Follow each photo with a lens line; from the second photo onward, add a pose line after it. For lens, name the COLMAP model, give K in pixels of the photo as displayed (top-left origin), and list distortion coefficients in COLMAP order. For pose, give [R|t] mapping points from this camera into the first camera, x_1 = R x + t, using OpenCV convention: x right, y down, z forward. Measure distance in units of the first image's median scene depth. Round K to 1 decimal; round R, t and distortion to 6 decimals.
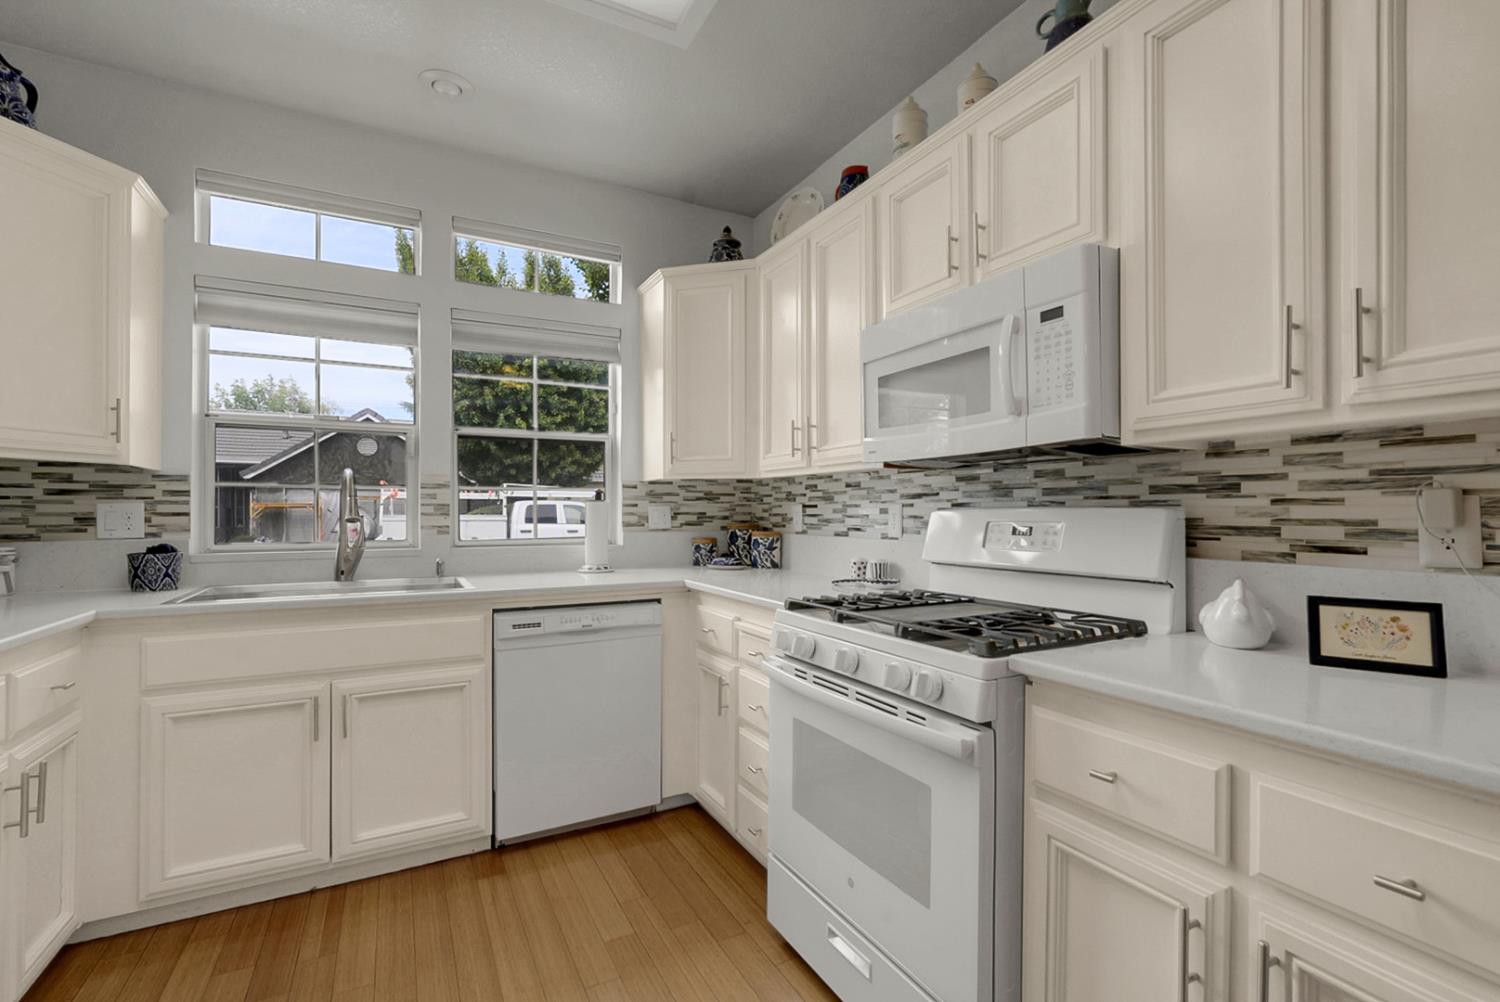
lens RADIAL K [[660.7, 0, 752.2], [0, 660.7, 508.4], [0, 0, 1]] dist [-0.003599, 0.003901]
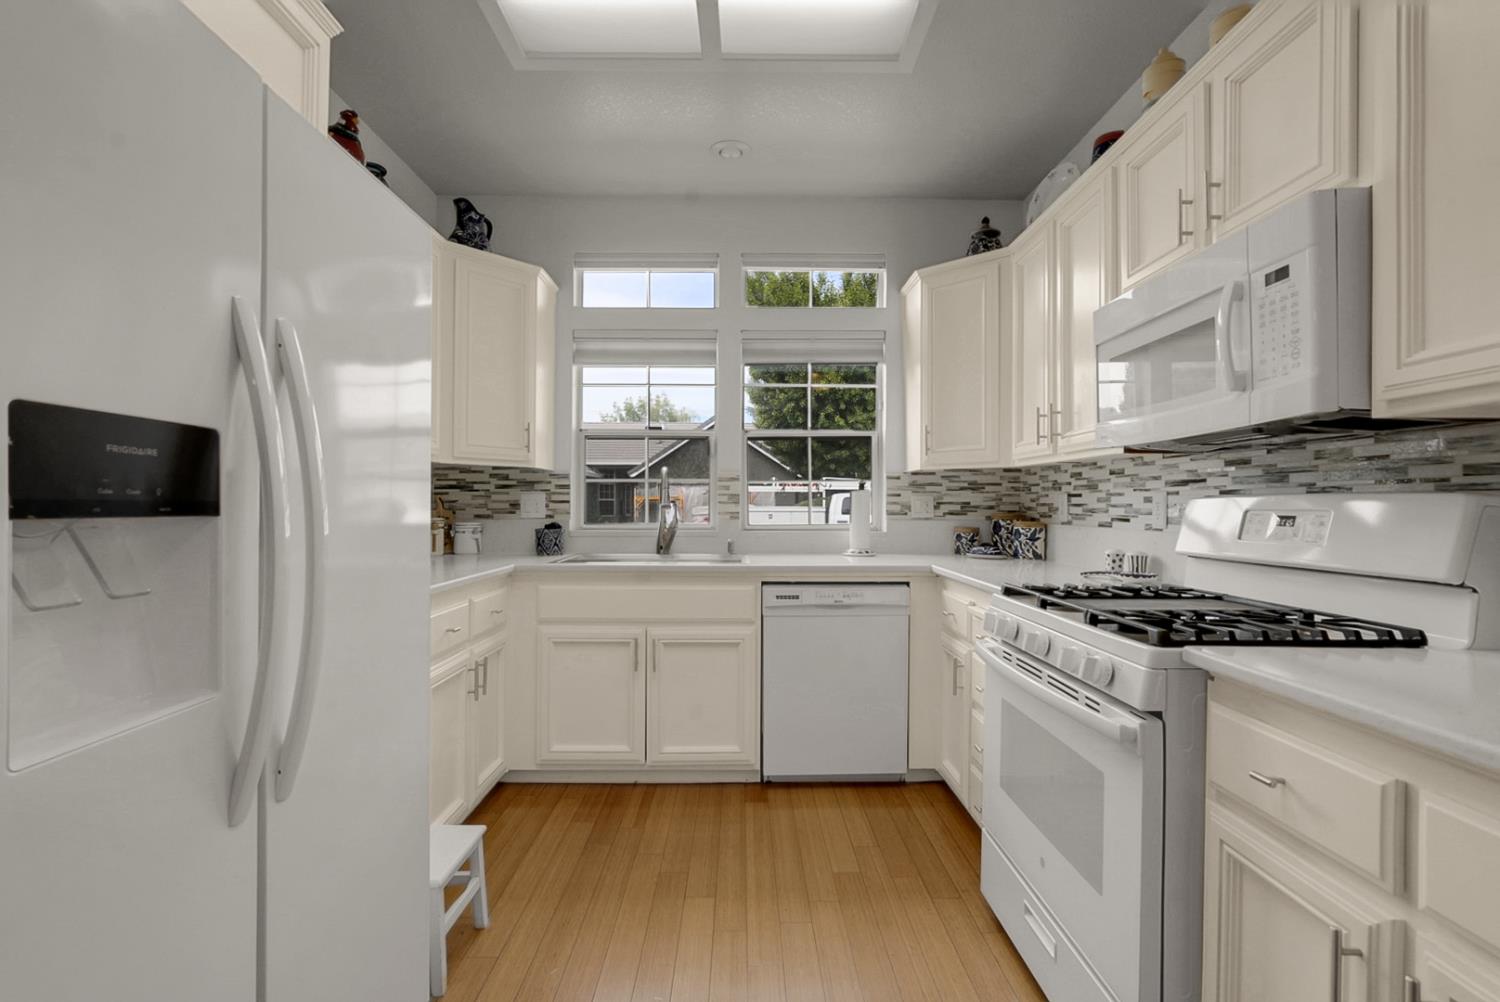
lens RADIAL K [[660.7, 0, 755.0], [0, 660.7, 500.2], [0, 0, 1]] dist [-0.003599, 0.003901]
pose [[0.889656, 0.000846, -0.456631, 0.155884], [-0.001511, 0.999998, -0.001092, 0.007444], [0.456629, 0.001661, 0.889656, -0.076068]]
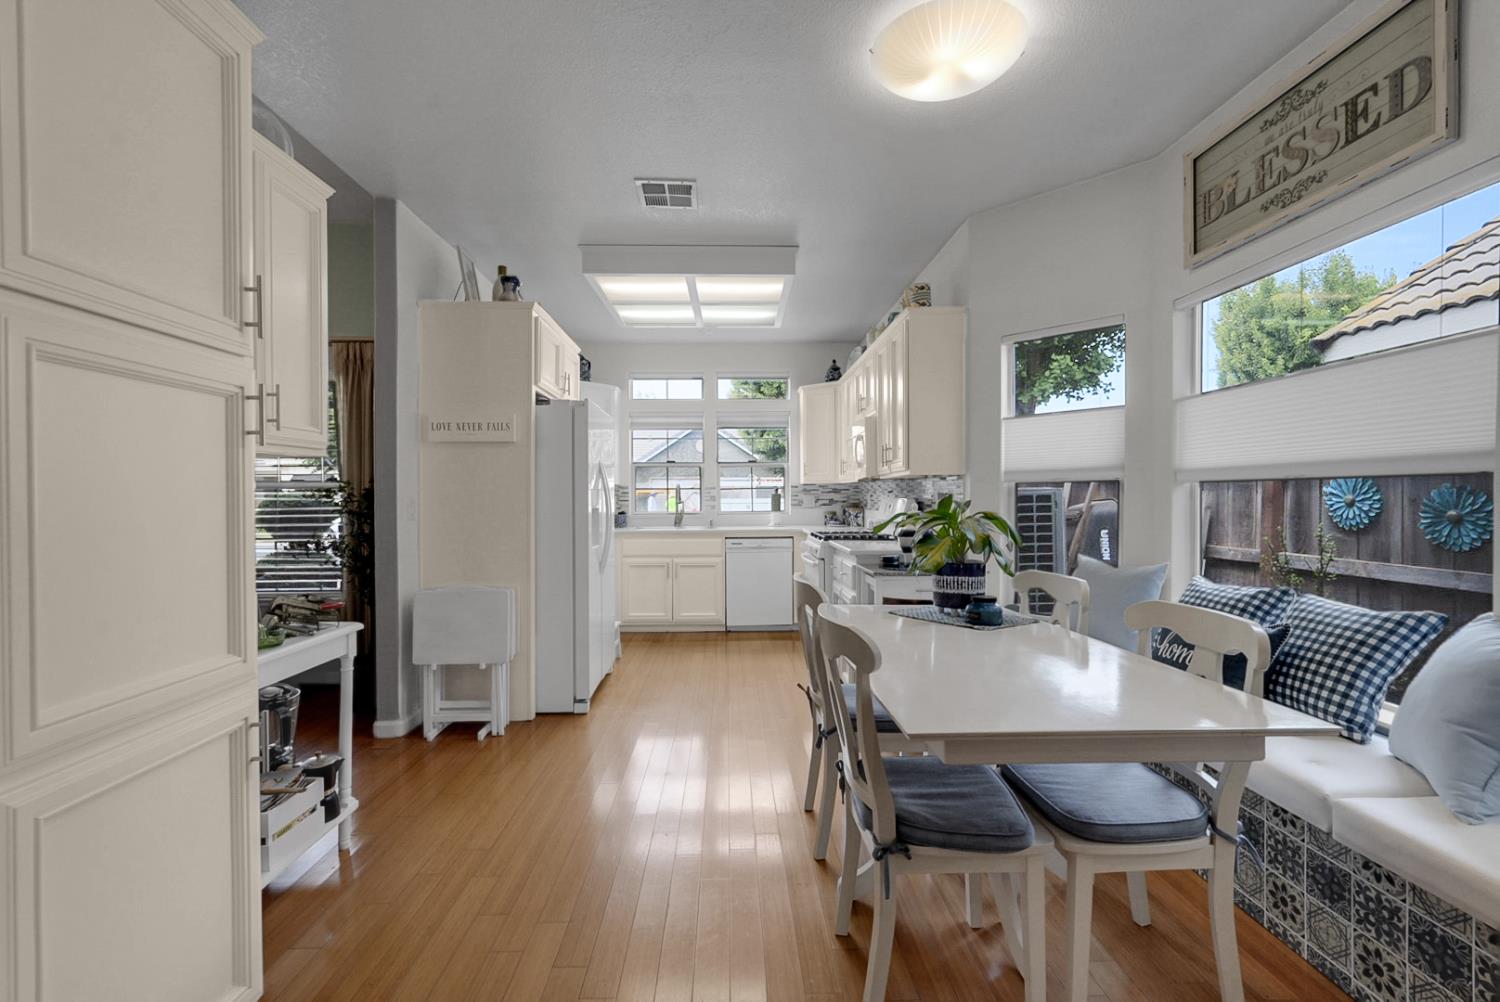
lens RADIAL K [[660.7, 0, 738.3], [0, 660.7, 497.3], [0, 0, 1]] dist [-0.003599, 0.003901]
pose [[0.889678, -0.002477, -0.456582, 0.910092], [0.006829, 0.999946, 0.007881, -0.025405], [0.456538, -0.010130, 0.889646, -1.392120]]
